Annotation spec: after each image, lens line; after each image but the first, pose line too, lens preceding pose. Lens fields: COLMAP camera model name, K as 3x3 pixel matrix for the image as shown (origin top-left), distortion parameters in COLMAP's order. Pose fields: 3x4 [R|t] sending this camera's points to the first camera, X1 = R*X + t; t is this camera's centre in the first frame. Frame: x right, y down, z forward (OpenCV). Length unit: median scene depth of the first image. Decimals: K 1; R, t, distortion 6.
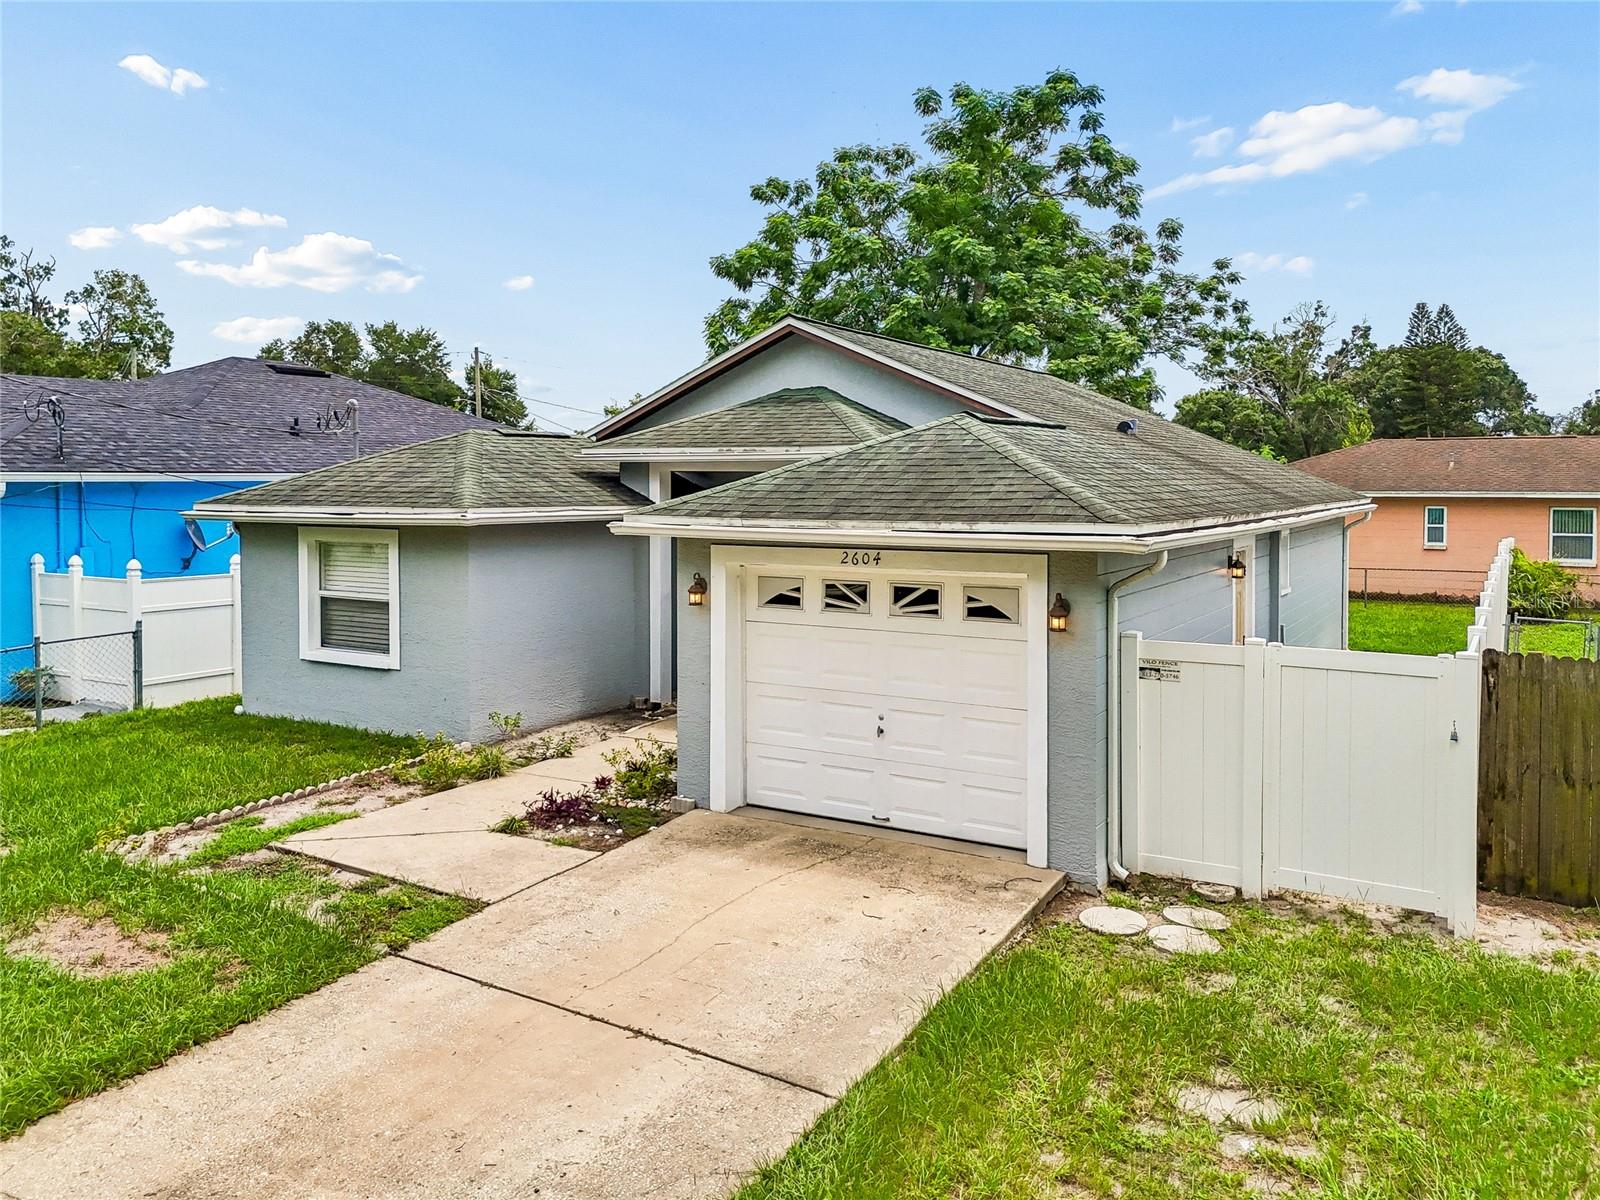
lens RADIAL K [[1230.3, 0, 802.0], [0, 1230.3, 522.1], [0, 0, 1]] dist [0.030414, -0.016939]
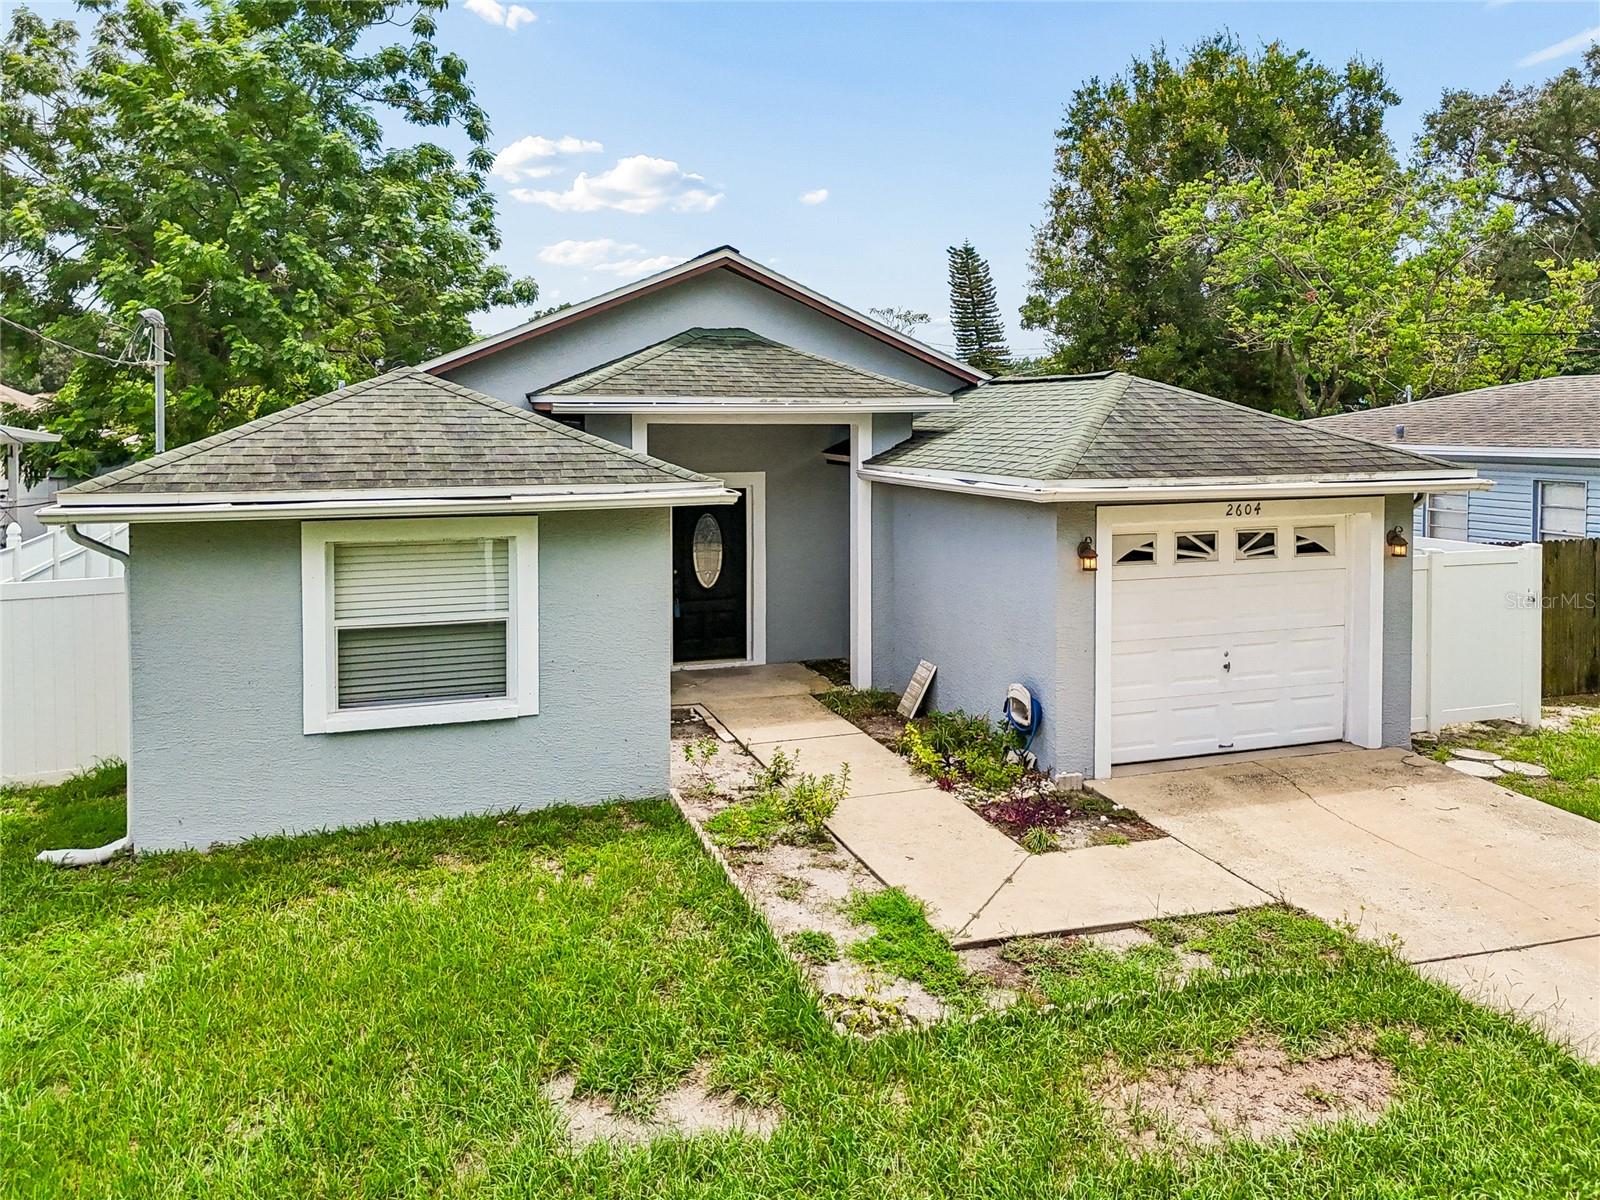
lens RADIAL K [[1255.2, 0, 798.5], [0, 1255.2, 475.3], [0, 0, 1]] dist [0.040311, -0.048649]
pose [[0.642075, -0.043950, 0.765381, -0.978268], [0.028133, 0.999034, 0.033766, -0.045941], [-0.766126, -0.000148, 0.642691, 0.542413]]
